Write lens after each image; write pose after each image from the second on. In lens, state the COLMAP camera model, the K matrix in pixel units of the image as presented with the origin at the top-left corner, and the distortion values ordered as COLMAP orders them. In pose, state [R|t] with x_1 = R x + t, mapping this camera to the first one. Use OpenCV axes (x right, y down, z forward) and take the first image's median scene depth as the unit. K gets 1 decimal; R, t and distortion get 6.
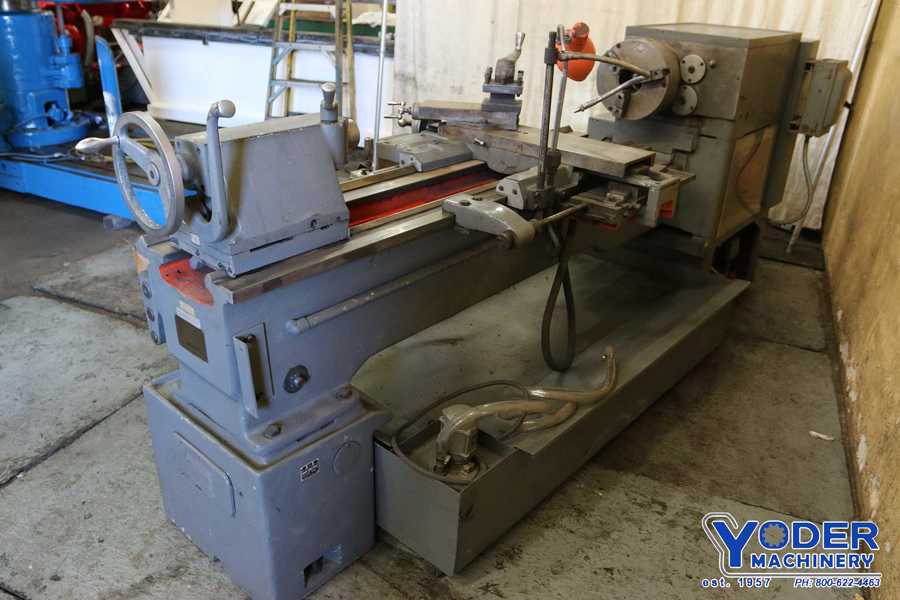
lens RADIAL K [[716.7, 0, 450.0], [0, 716.7, 300.0], [0, 0, 1]] dist [-0.095908, 0.080274]
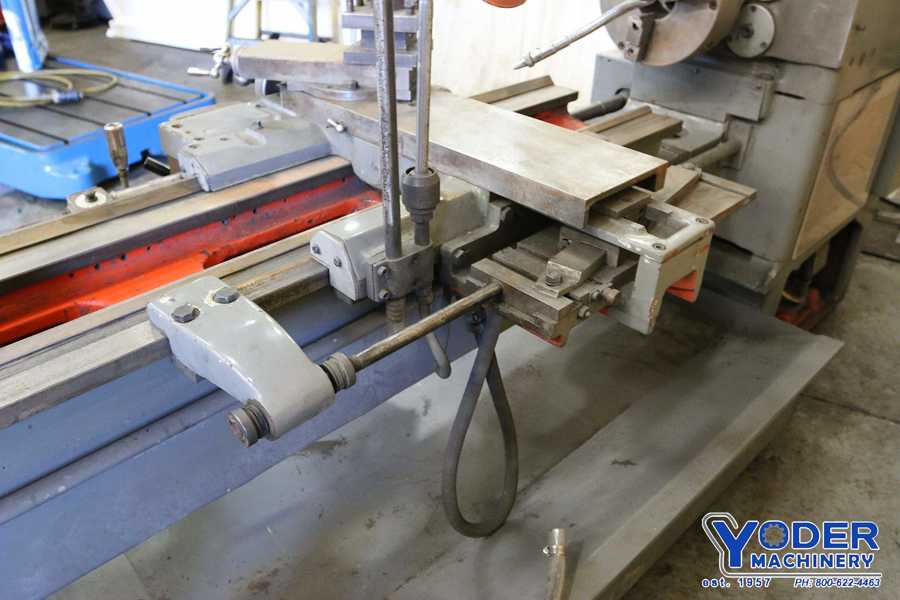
lens RADIAL K [[718.4, 0, 450.0], [0, 718.4, 300.0], [0, 0, 1]] dist [-0.108639, 0.087549]
pose [[0.995493, 0.029251, -0.090213, 0.173915], [-0.017808, 0.991980, 0.125133, -0.158062], [0.093150, -0.122962, 0.988030, 0.462097]]
